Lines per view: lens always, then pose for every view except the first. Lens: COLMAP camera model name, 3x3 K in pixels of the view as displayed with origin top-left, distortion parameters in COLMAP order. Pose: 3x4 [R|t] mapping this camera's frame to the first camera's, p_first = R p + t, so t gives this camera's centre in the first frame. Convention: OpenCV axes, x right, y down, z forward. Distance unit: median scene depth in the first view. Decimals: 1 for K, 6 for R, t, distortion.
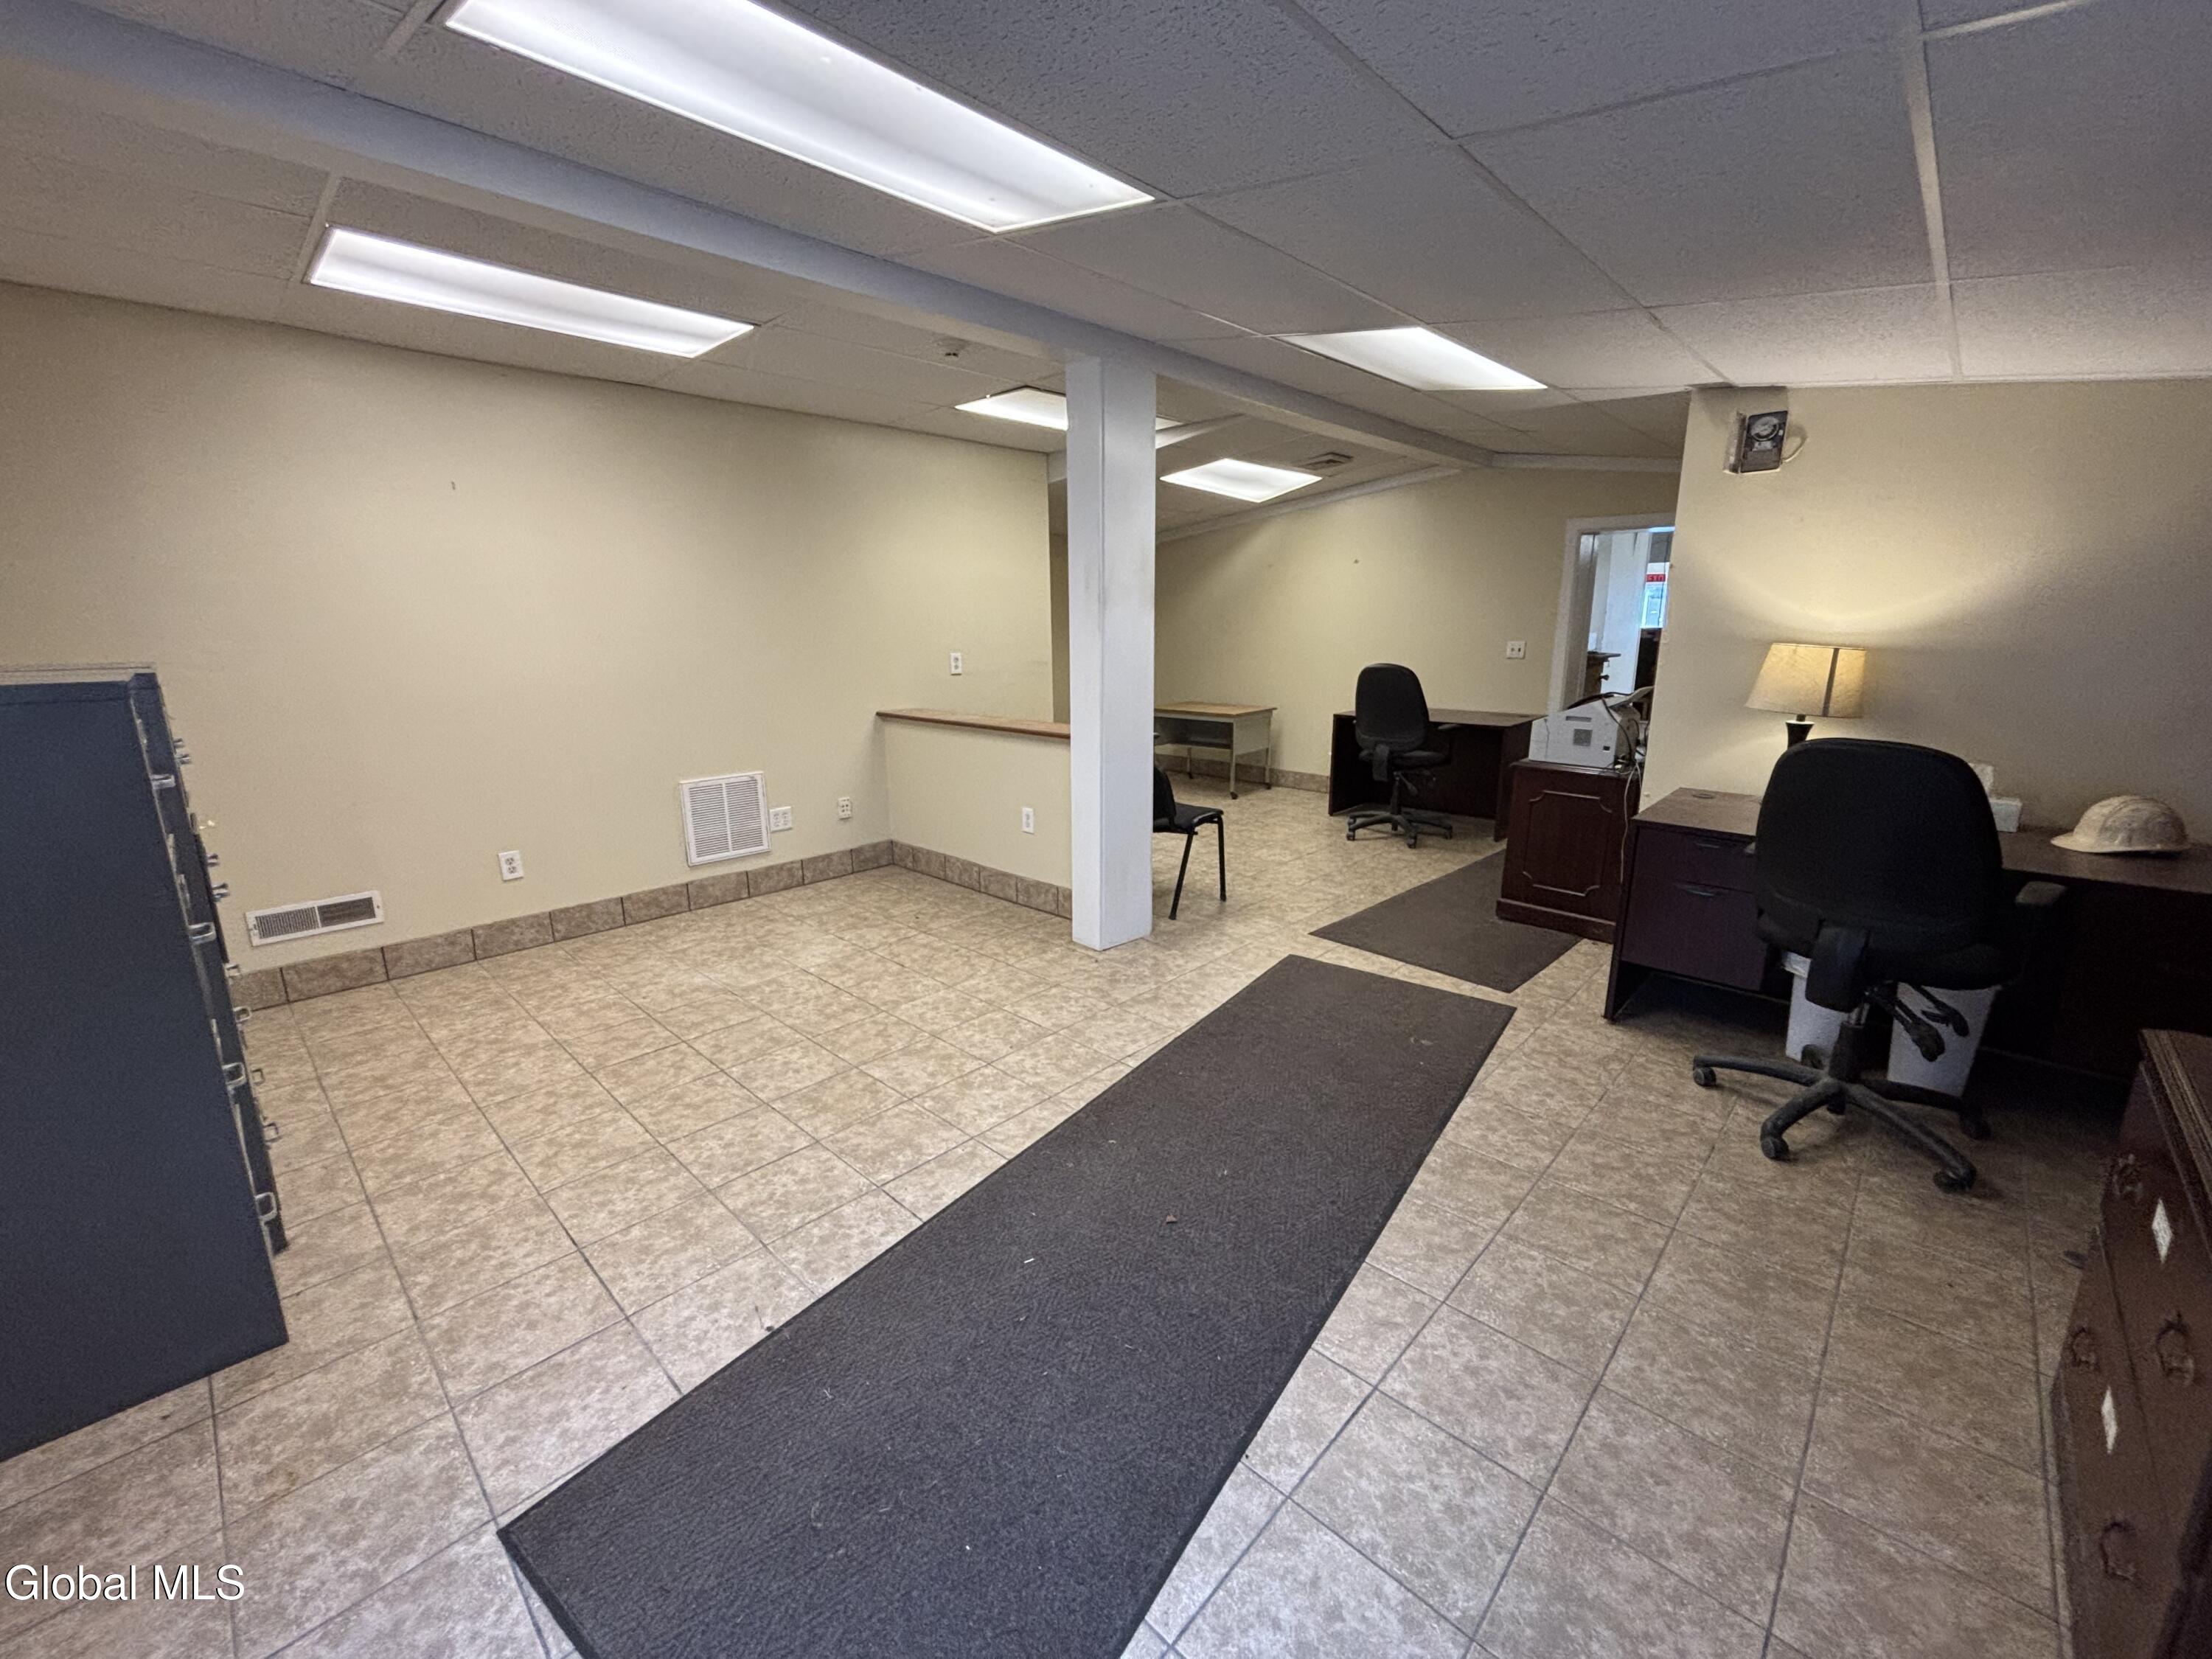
lens RADIAL K [[879.1, 0, 1116.0], [0, 879.1, 828.8], [0, 0, 1]] dist [0.010461, -0.001538]
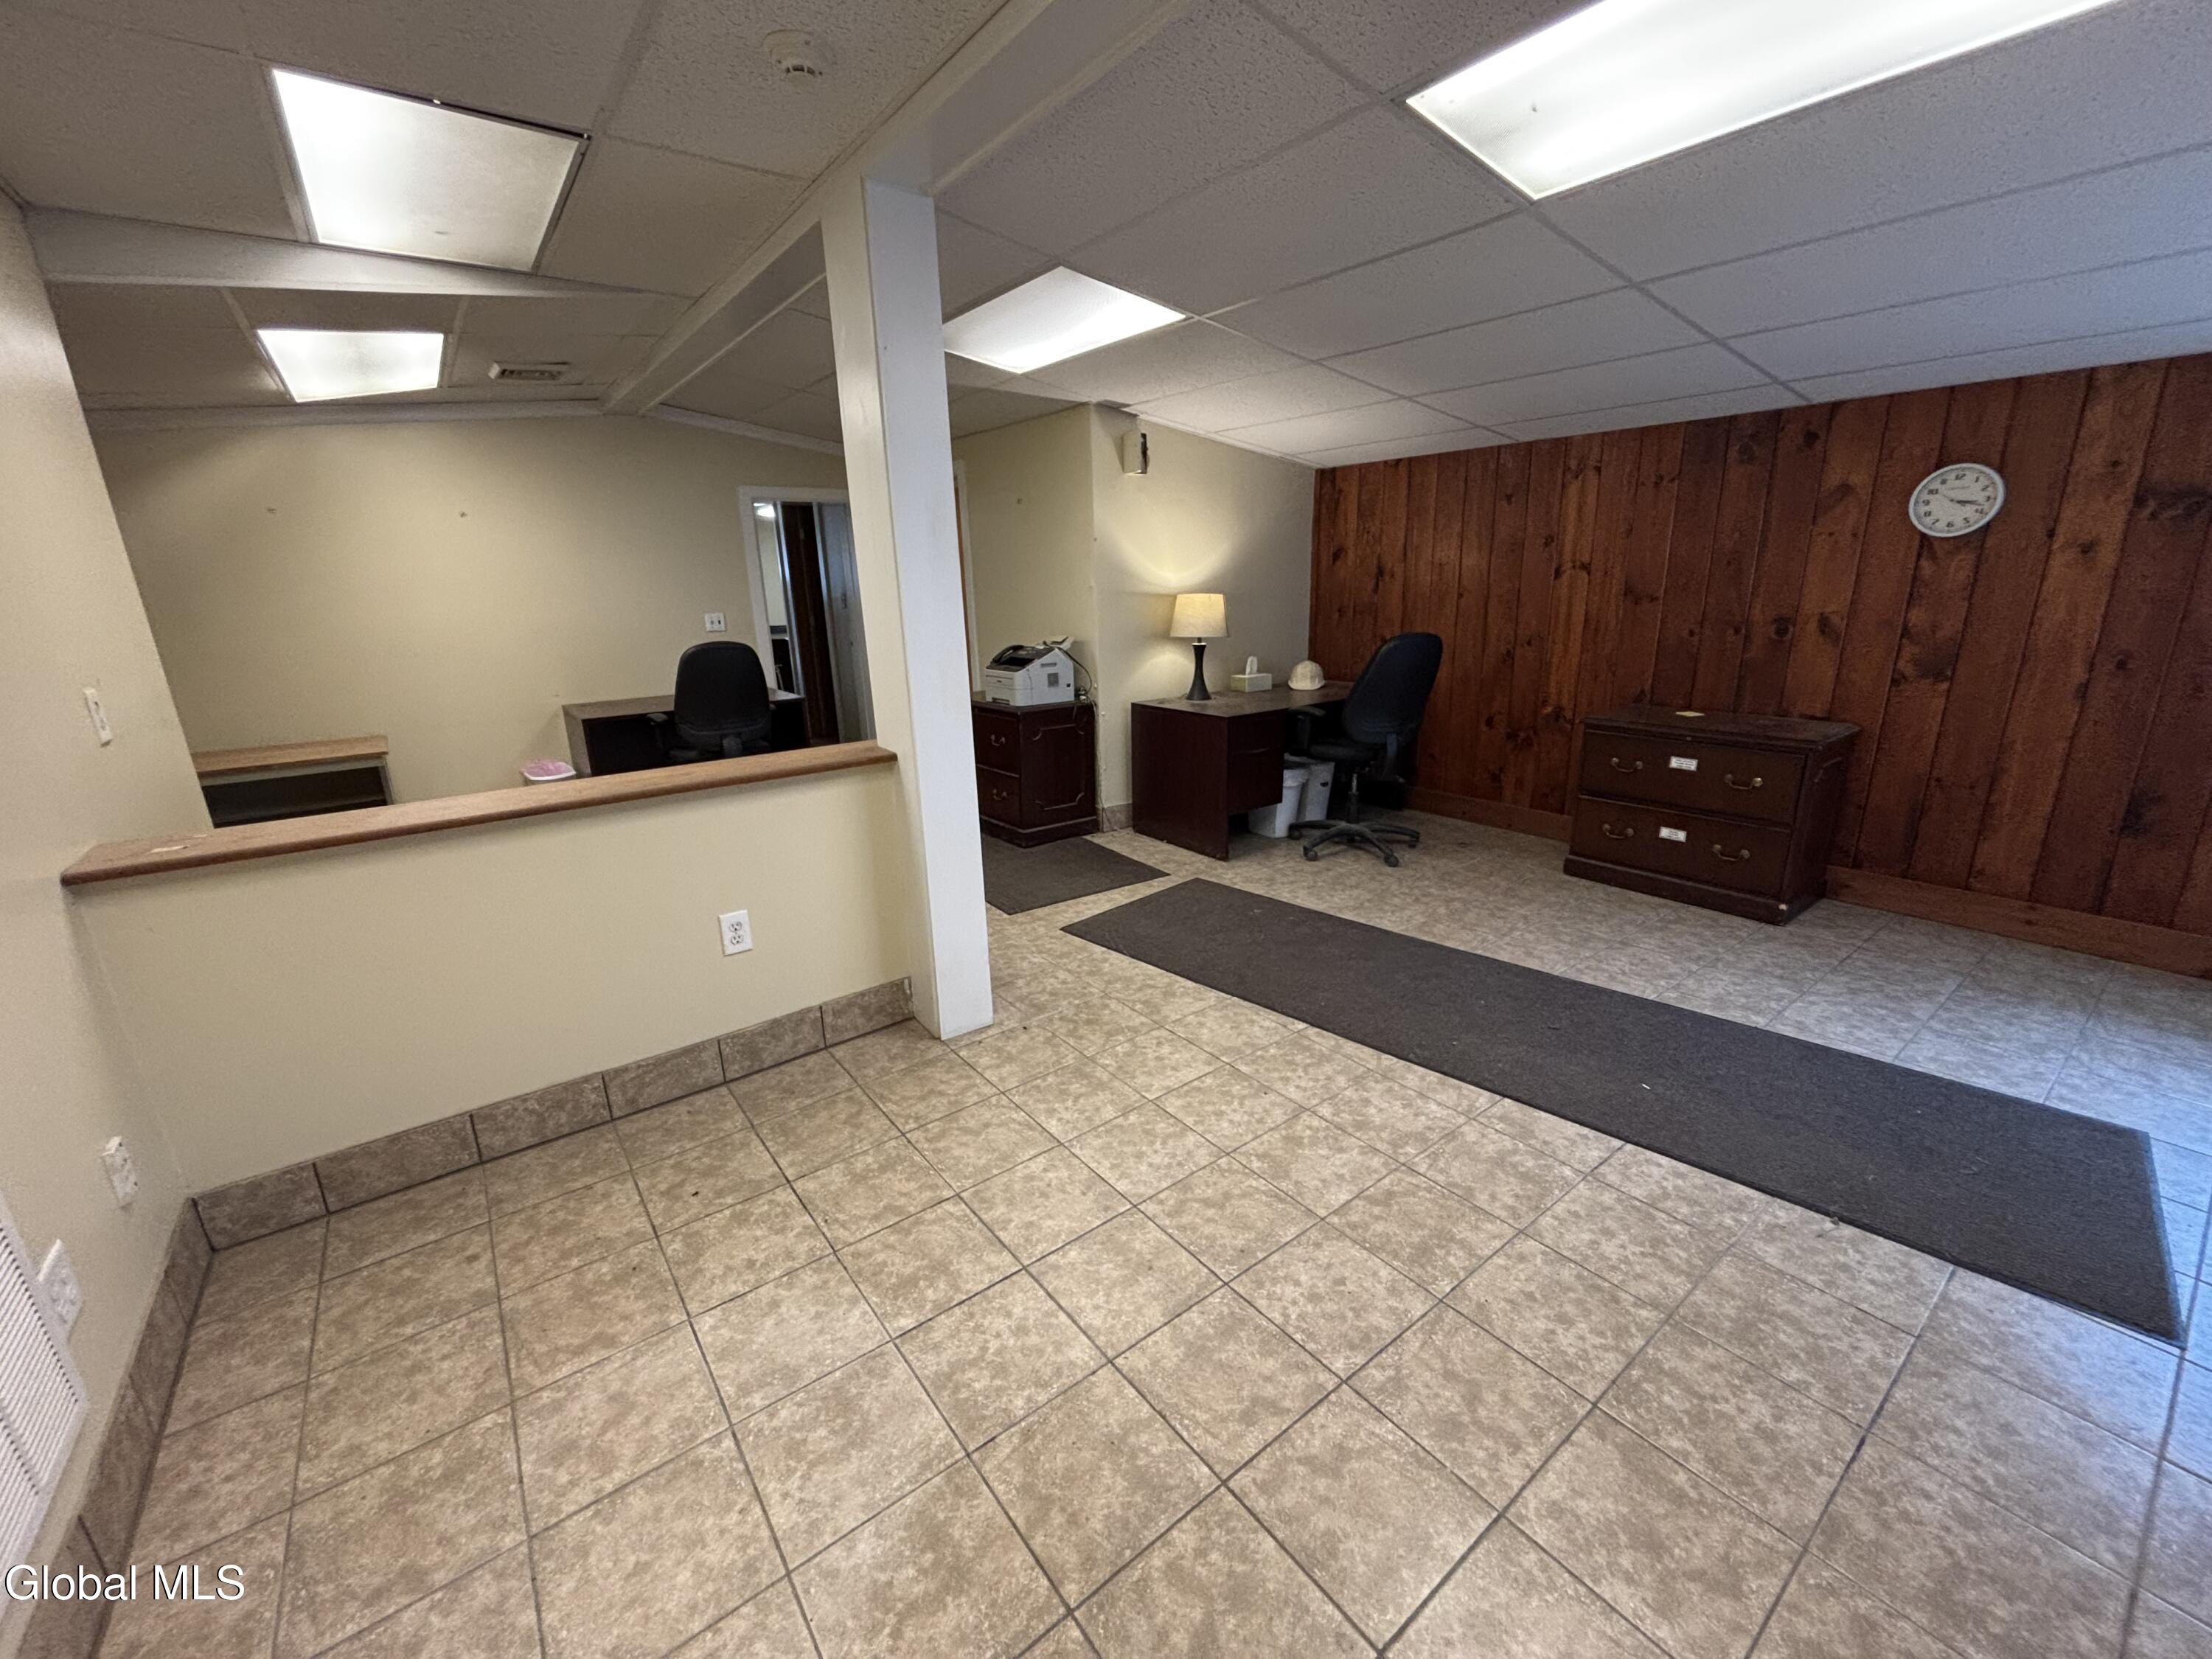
lens RADIAL K [[879.1, 0, 1098.2], [0, 879.1, 821.7], [0, 0, 1]] dist [0.010461, -0.001538]
pose [[0.182228, -0.263272, 0.947355, -0.737397], [0.250151, 0.944198, 0.214277, -0.180417], [-0.950904, 0.197935, 0.237917, 0.762993]]
